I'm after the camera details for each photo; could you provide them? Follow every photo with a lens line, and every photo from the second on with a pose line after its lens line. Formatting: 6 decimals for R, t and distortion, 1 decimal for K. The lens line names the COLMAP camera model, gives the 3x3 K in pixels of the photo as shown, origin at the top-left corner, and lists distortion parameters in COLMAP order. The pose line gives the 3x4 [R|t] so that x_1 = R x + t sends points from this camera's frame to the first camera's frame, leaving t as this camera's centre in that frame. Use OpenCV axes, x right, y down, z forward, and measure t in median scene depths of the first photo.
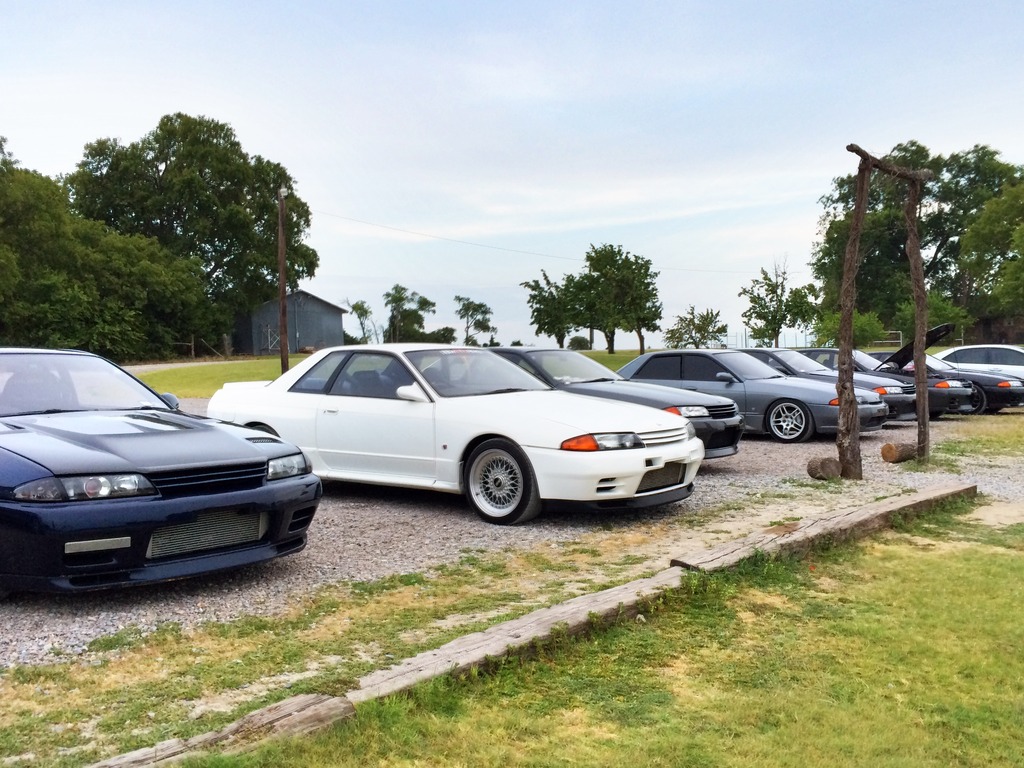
lens RADIAL K [[1039.7, 0, 512.0], [0, 1039.7, 384.0], [0, 0, 1]] dist [0.034212, -0.007957]
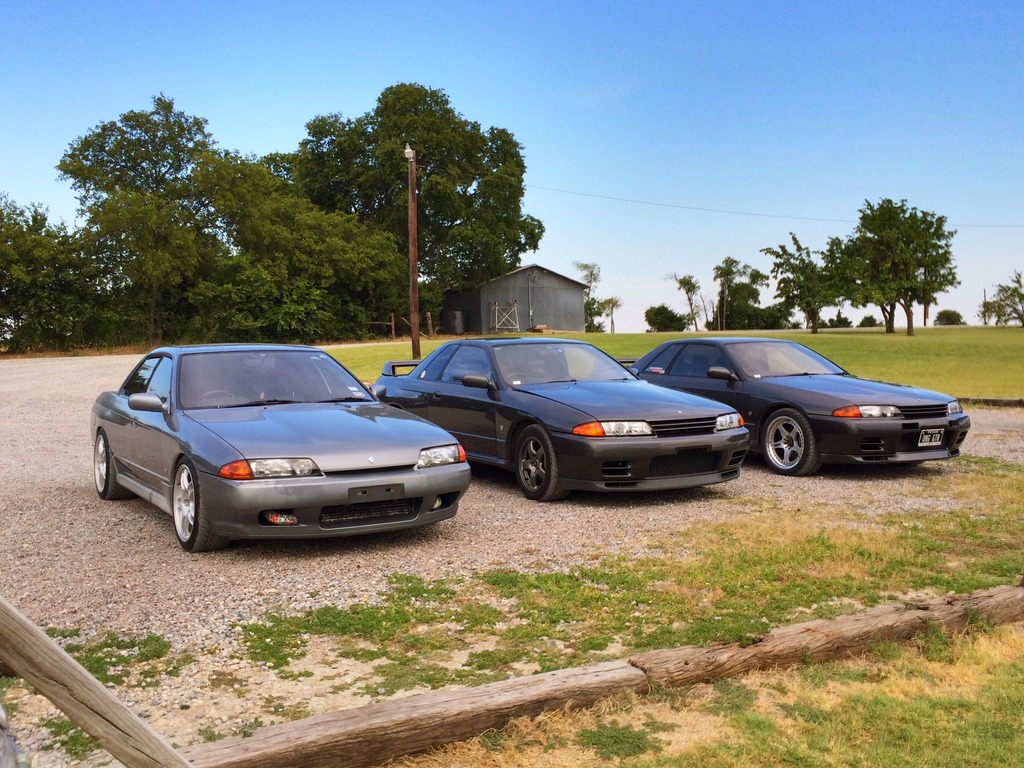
lens RADIAL K [[1039.7, 0, 512.0], [0, 1039.7, 384.0], [0, 0, 1]] dist [0.034212, -0.007957]
pose [[0.933475, 0.016682, -0.358255, 0.122352], [-0.008468, 0.999664, 0.024486, -0.005976], [0.358544, -0.019823, 0.933302, 0.125823]]
